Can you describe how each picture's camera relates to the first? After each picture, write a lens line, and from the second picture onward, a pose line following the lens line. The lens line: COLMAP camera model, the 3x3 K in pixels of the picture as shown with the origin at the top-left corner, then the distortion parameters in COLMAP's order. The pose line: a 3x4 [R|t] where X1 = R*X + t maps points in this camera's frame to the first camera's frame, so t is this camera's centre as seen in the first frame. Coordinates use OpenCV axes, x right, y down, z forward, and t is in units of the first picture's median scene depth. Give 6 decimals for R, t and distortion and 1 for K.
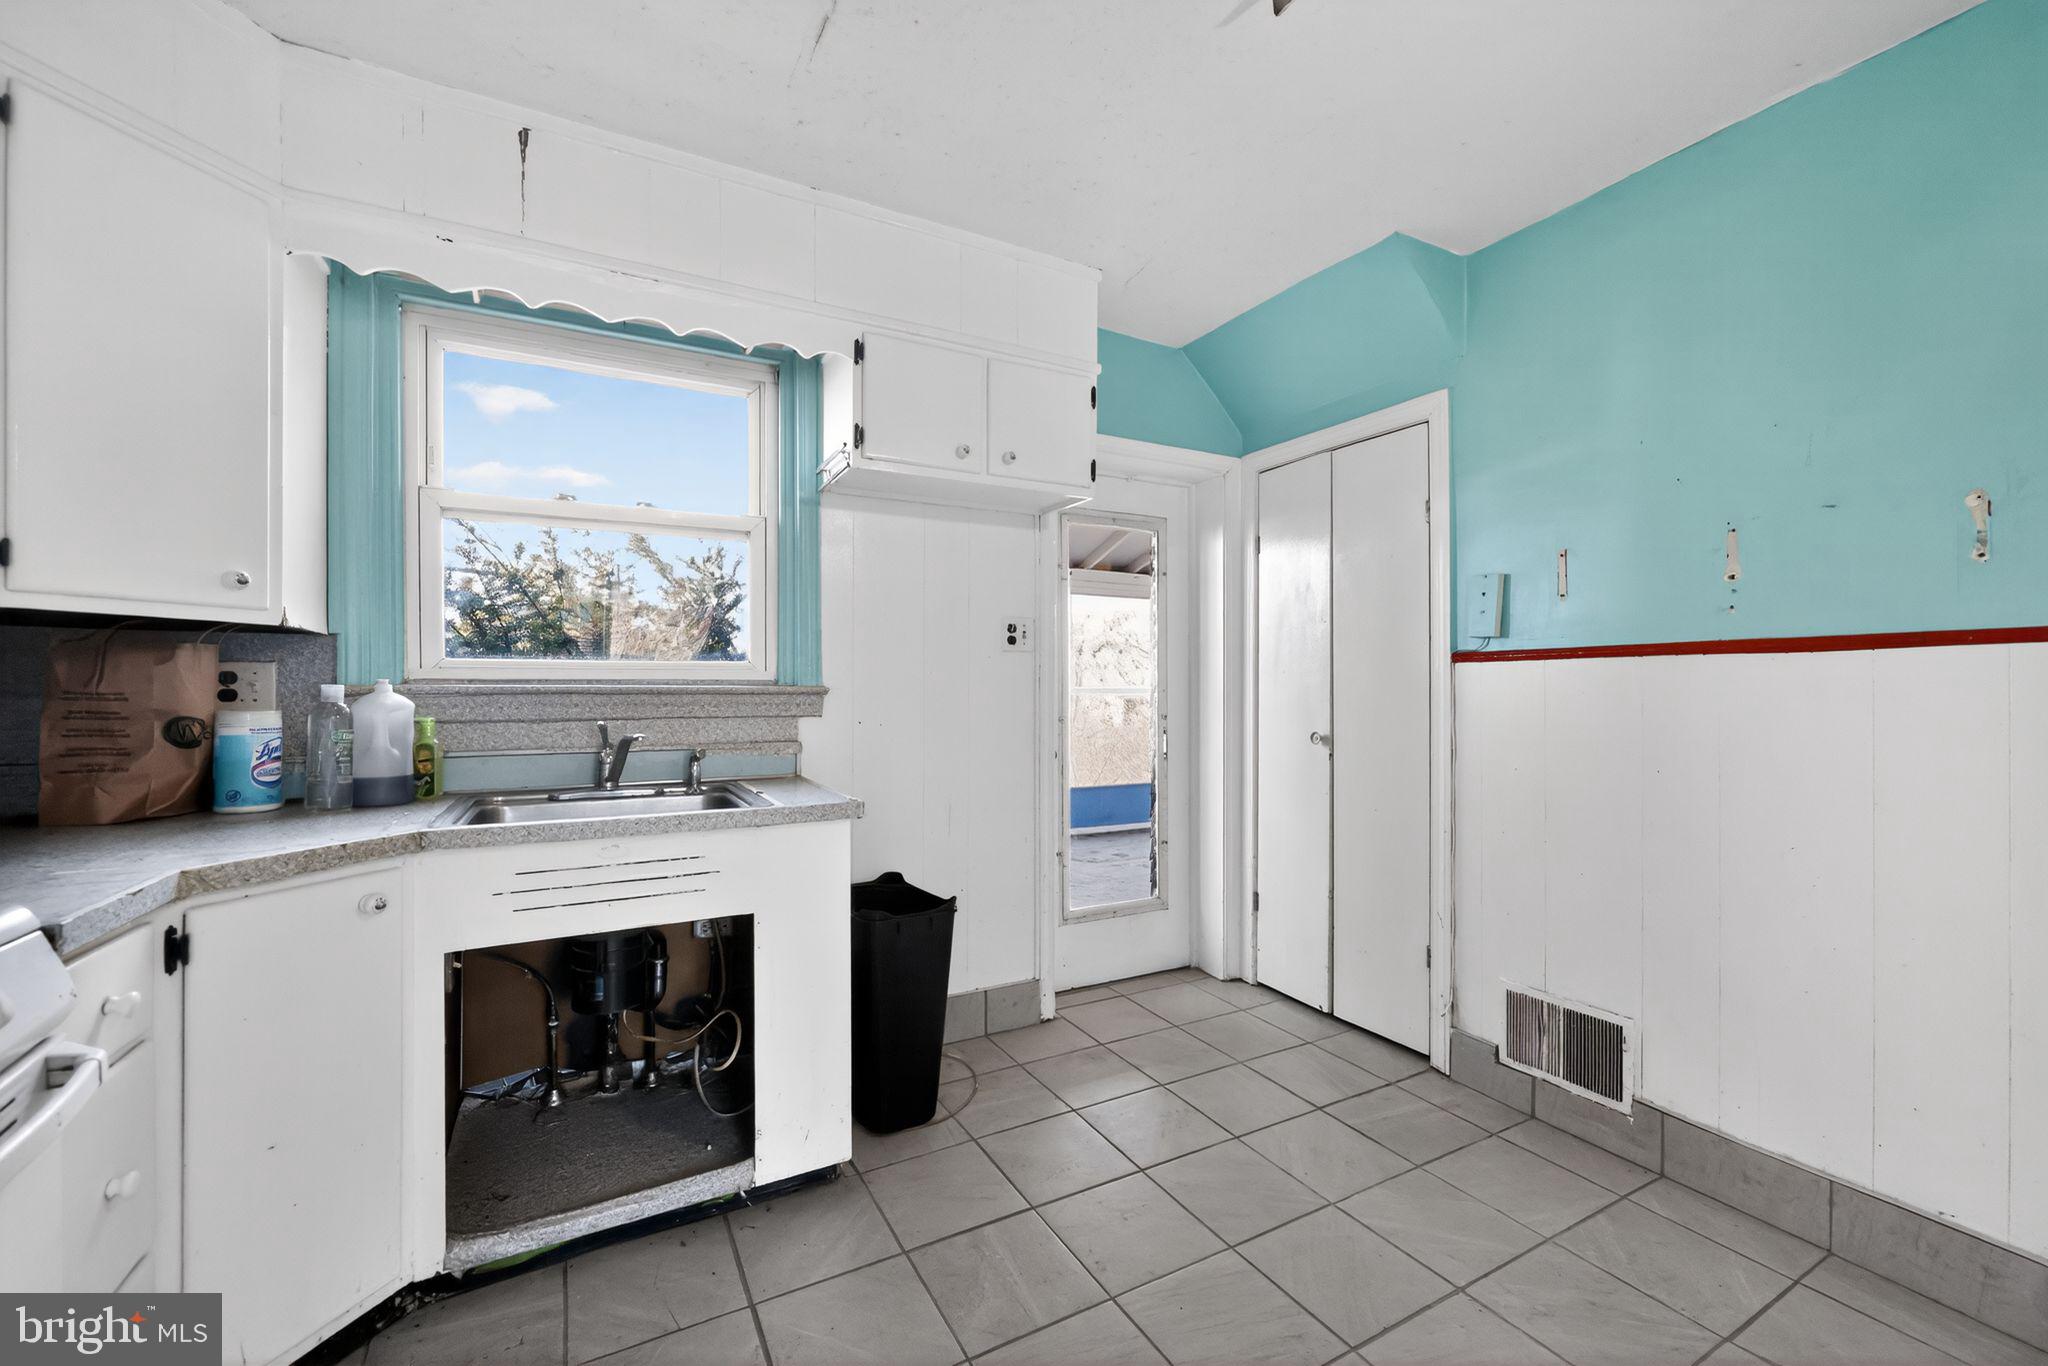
lens RADIAL K [[815.5, 0, 1018.7], [0, 815.5, 687.0], [0, 0, 1]] dist [0.001241, 0.000030]
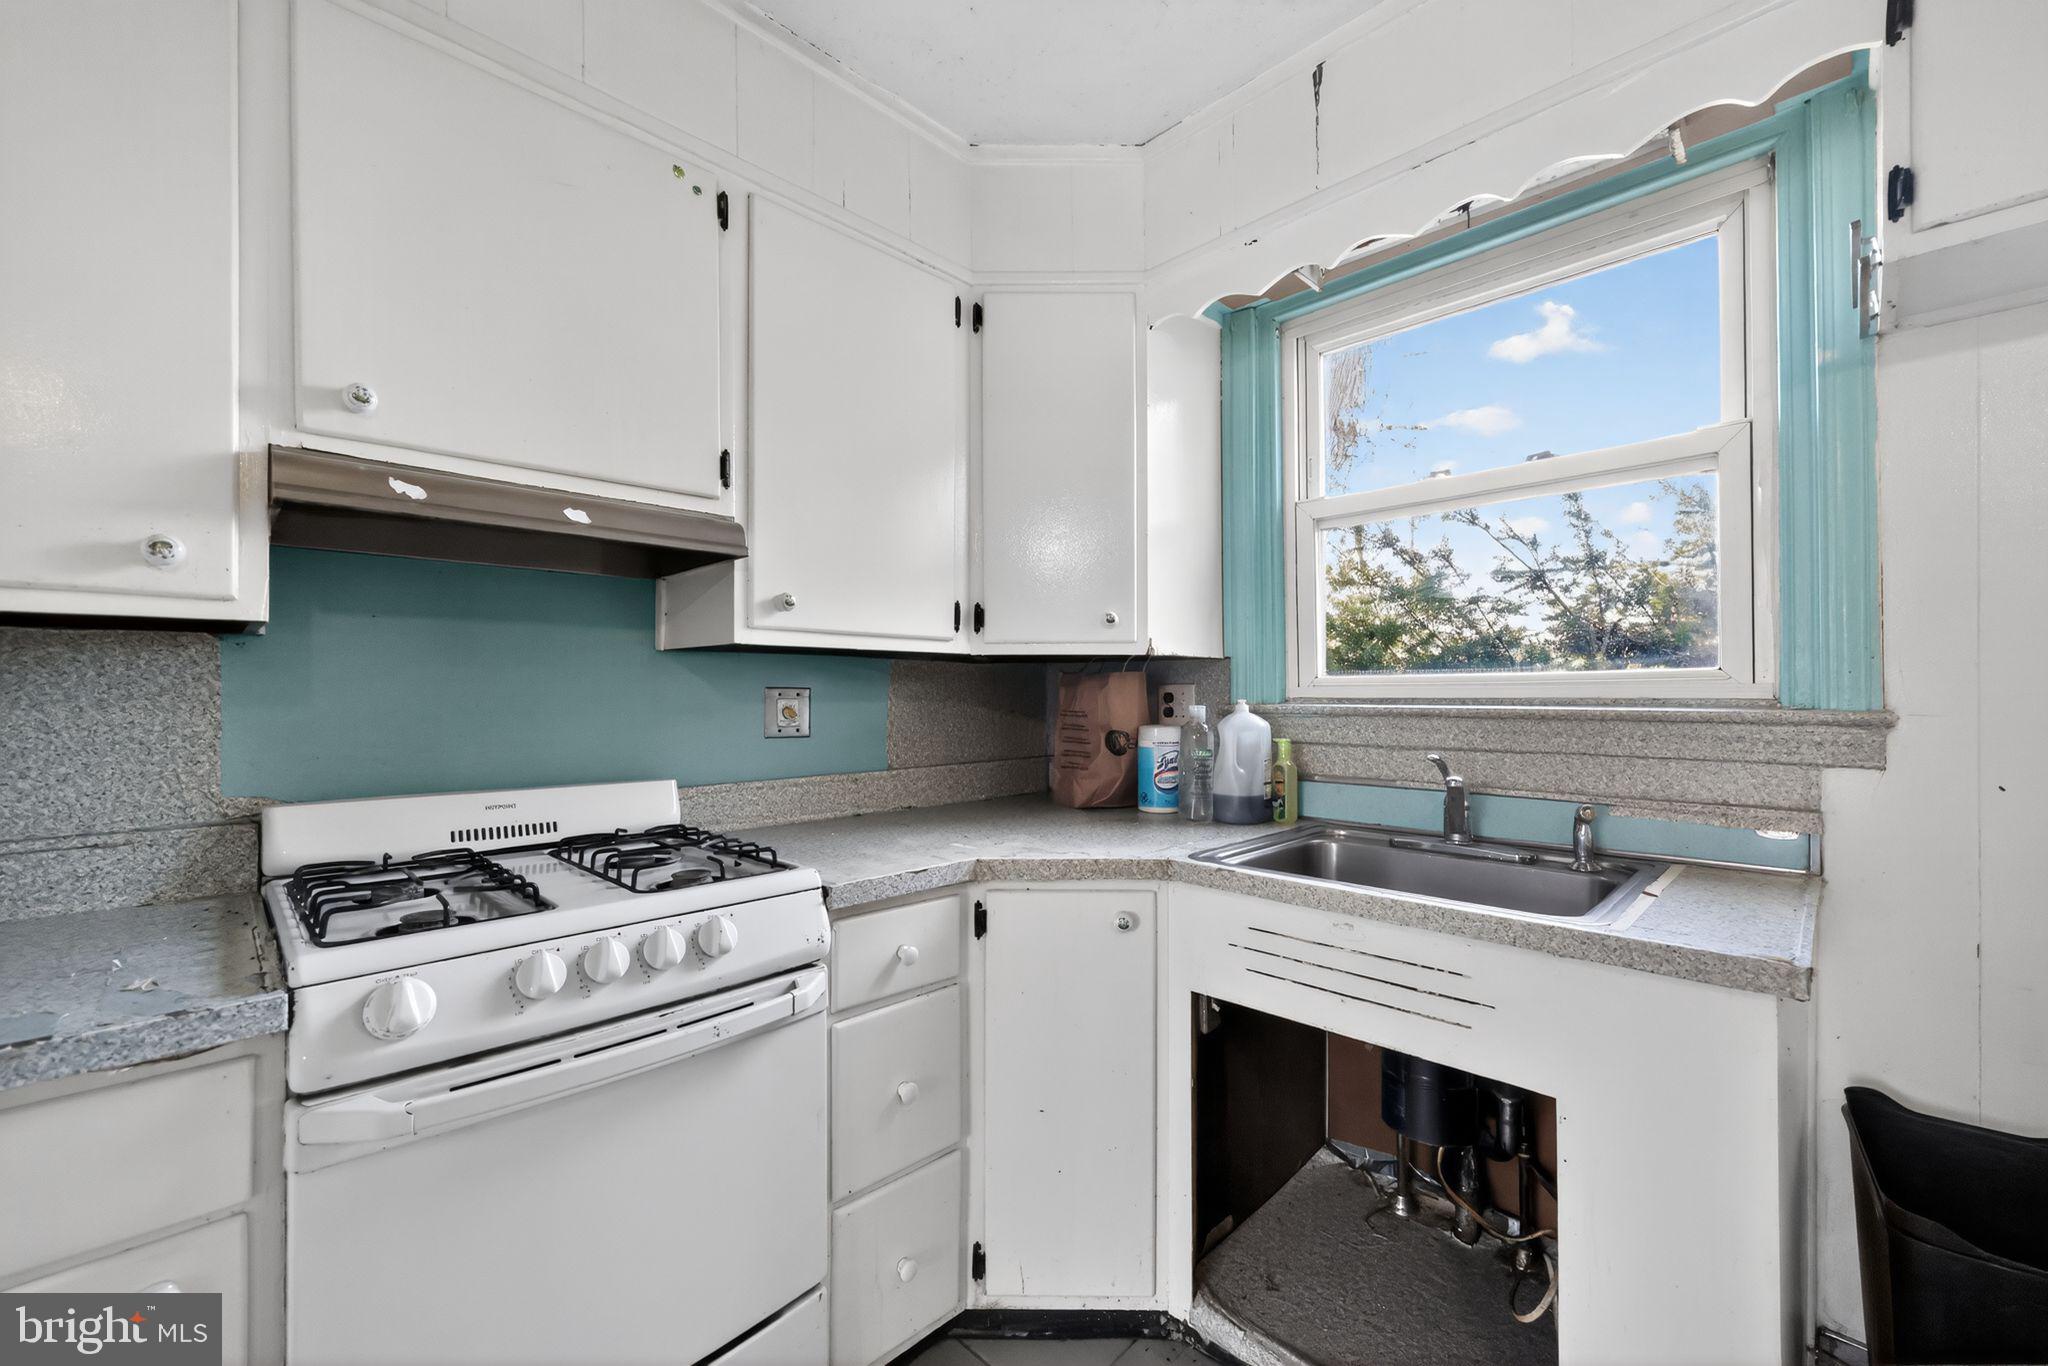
lens RADIAL K [[825.4, 0, 1016.2], [0, 825.4, 689.0], [0, 0, 1]] dist [0.001177, -0.000010]
pose [[0.289040, -0.004828, -0.957305, 0.132519], [0.005094, 0.999981, -0.003505, -0.020483], [0.957303, -0.003863, 0.289059, 0.419273]]
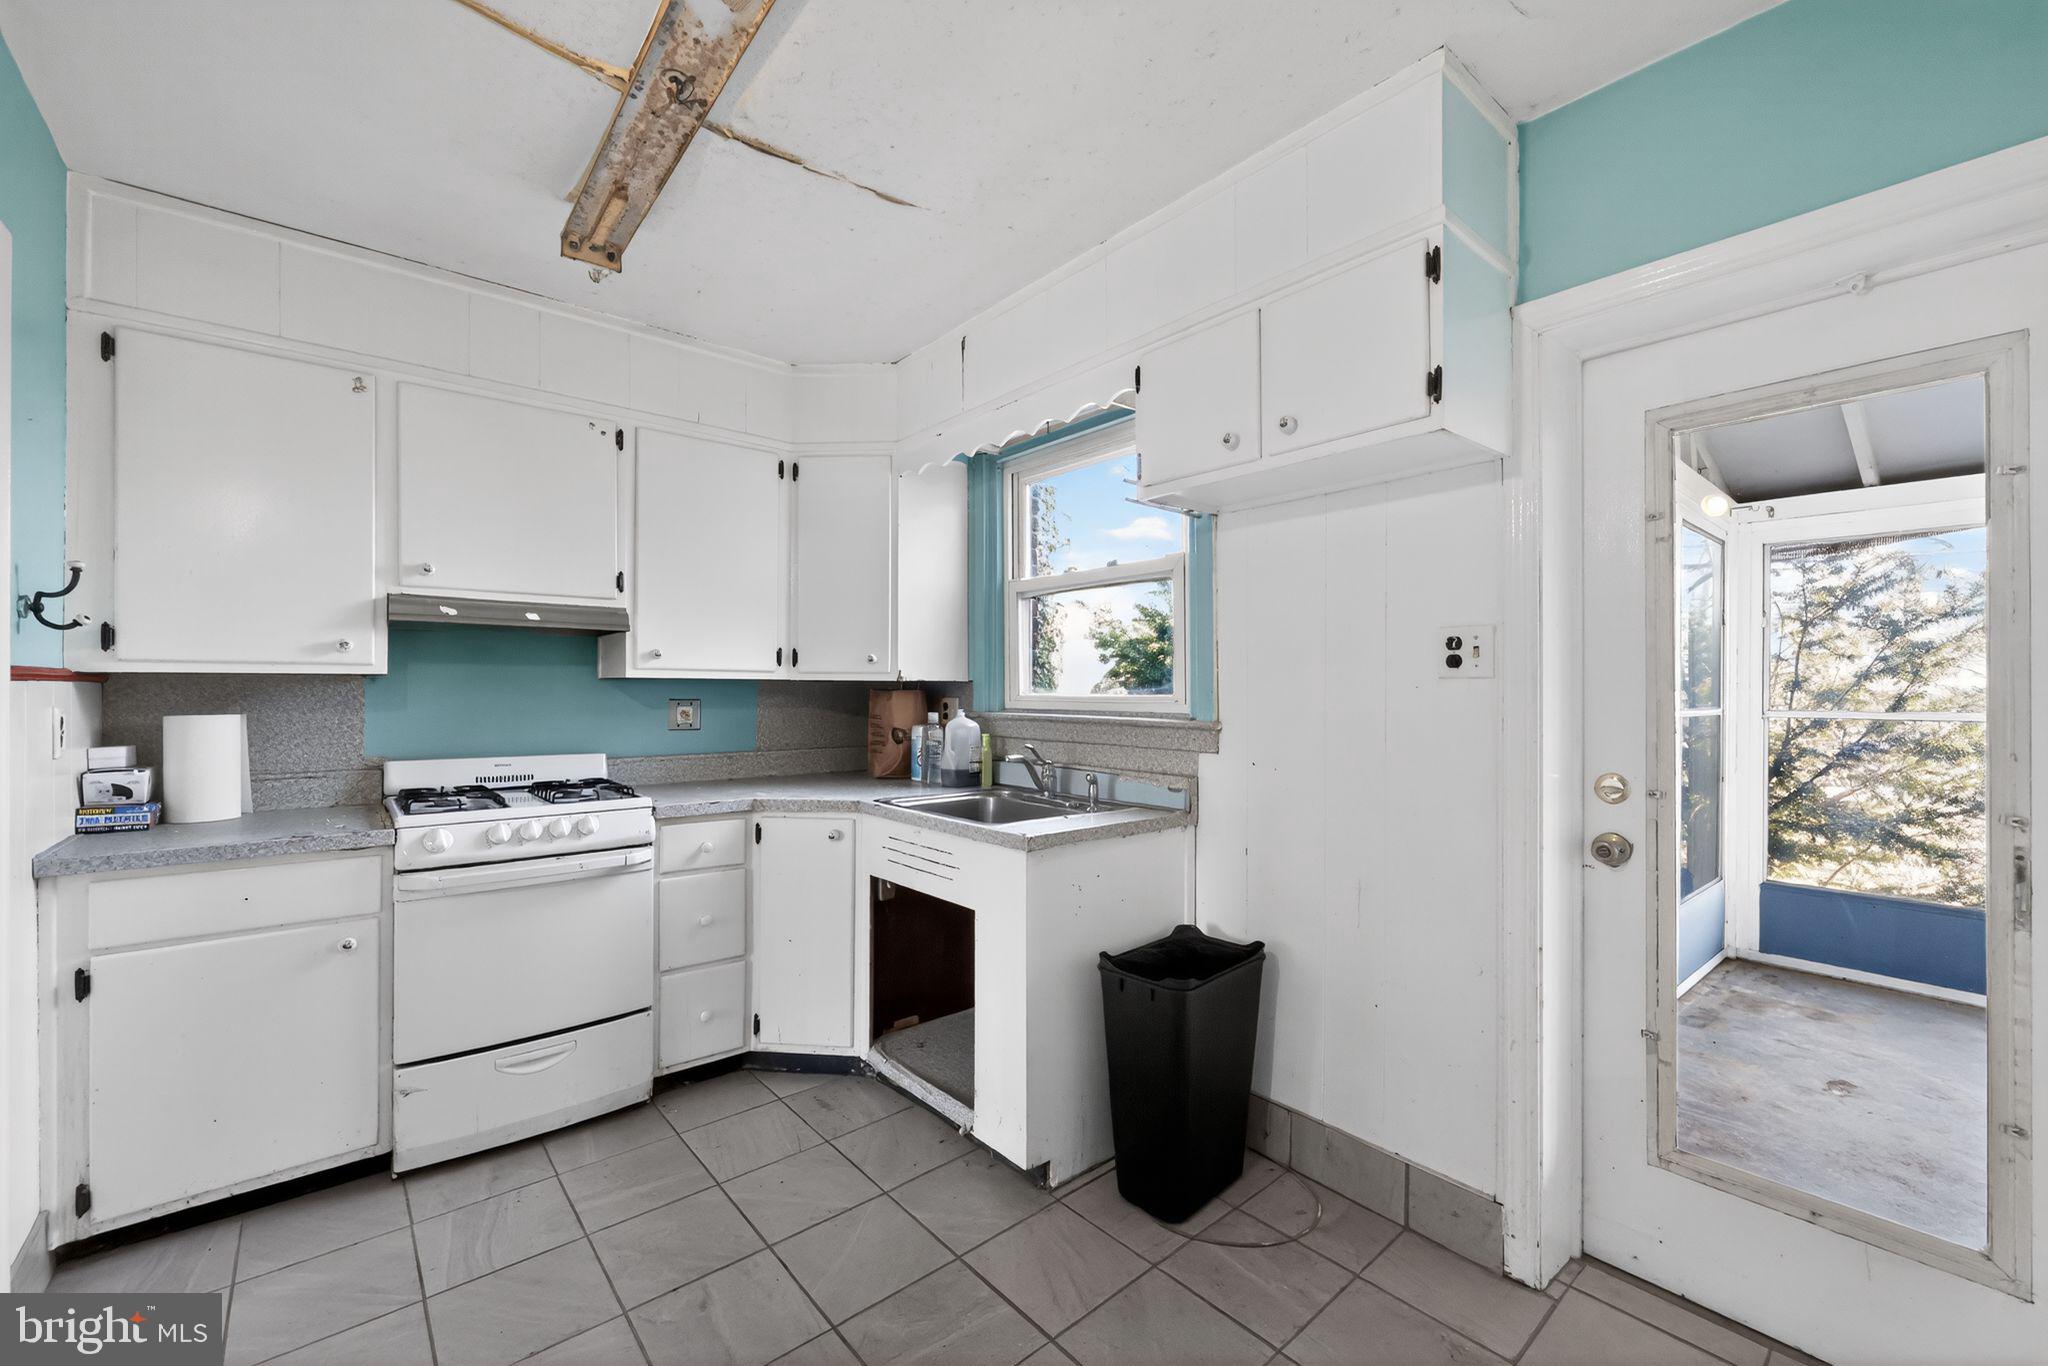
lens RADIAL K [[827.1, 0, 1014.1], [0, 827.1, 688.0], [0, 0, 1]] dist [0.000306, 0.000058]
pose [[0.206249, 0.000954, -0.978499, 0.838293], [-0.001428, 0.999999, 0.000674, -0.052062], [0.978499, 0.001258, 0.206250, 0.750807]]
